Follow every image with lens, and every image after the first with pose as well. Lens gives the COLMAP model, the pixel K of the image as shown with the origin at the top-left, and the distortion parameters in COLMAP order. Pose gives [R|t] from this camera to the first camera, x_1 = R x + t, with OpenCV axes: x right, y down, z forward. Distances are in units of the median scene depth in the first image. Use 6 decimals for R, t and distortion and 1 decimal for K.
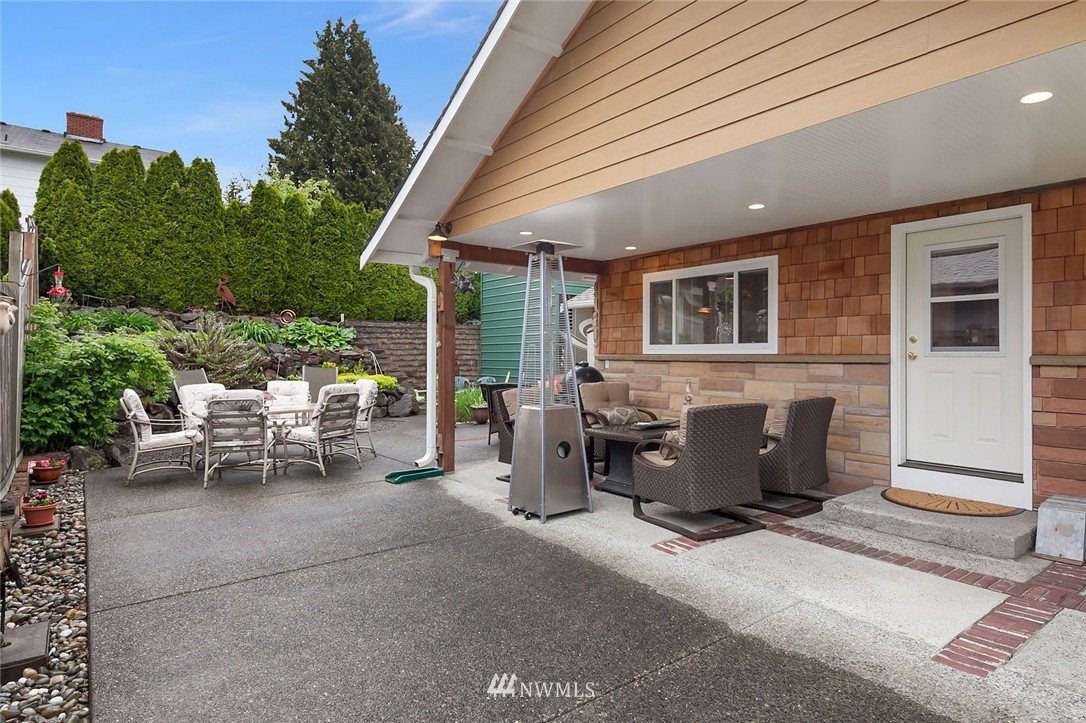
lens RADIAL K [[557.7, 0, 543.6], [0, 557.7, 347.4], [0, 0, 1]] dist [-0.000903, -0.000601]
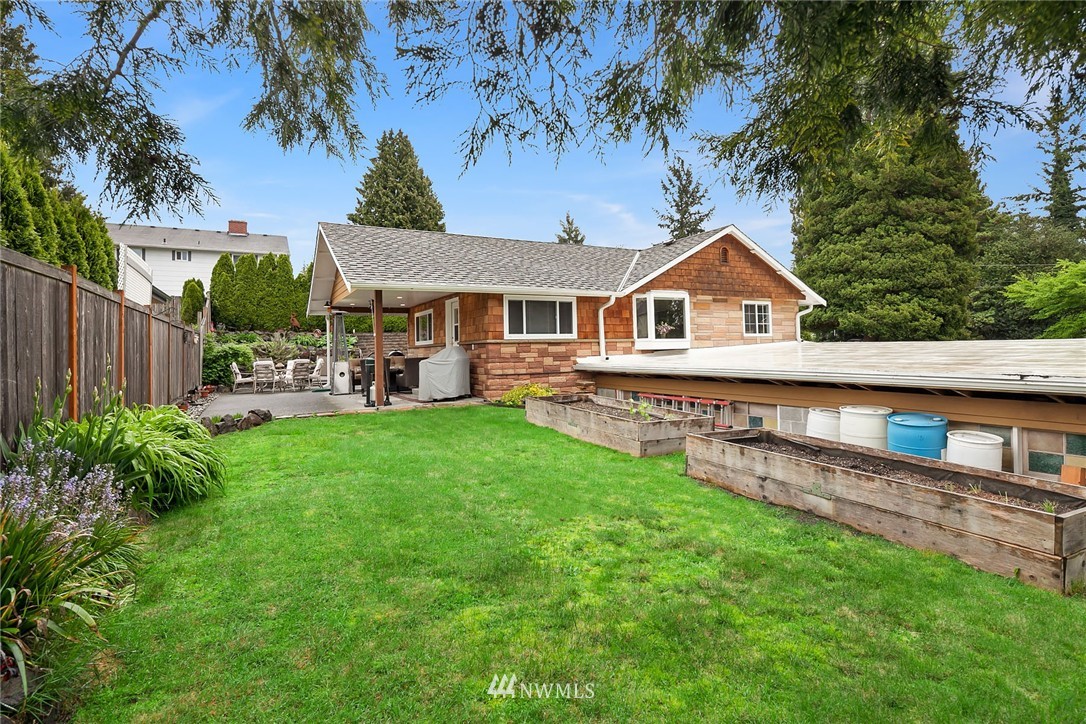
lens RADIAL K [[522.5, 0, 546.4], [0, 522.5, 331.2], [0, 0, 1]] dist [-0.000365, -0.000204]
pose [[0.982102, -0.034269, -0.185204, 0.721701], [0.028844, 0.999075, -0.031905, 0.024462], [0.186126, 0.025992, 0.982182, -0.728152]]
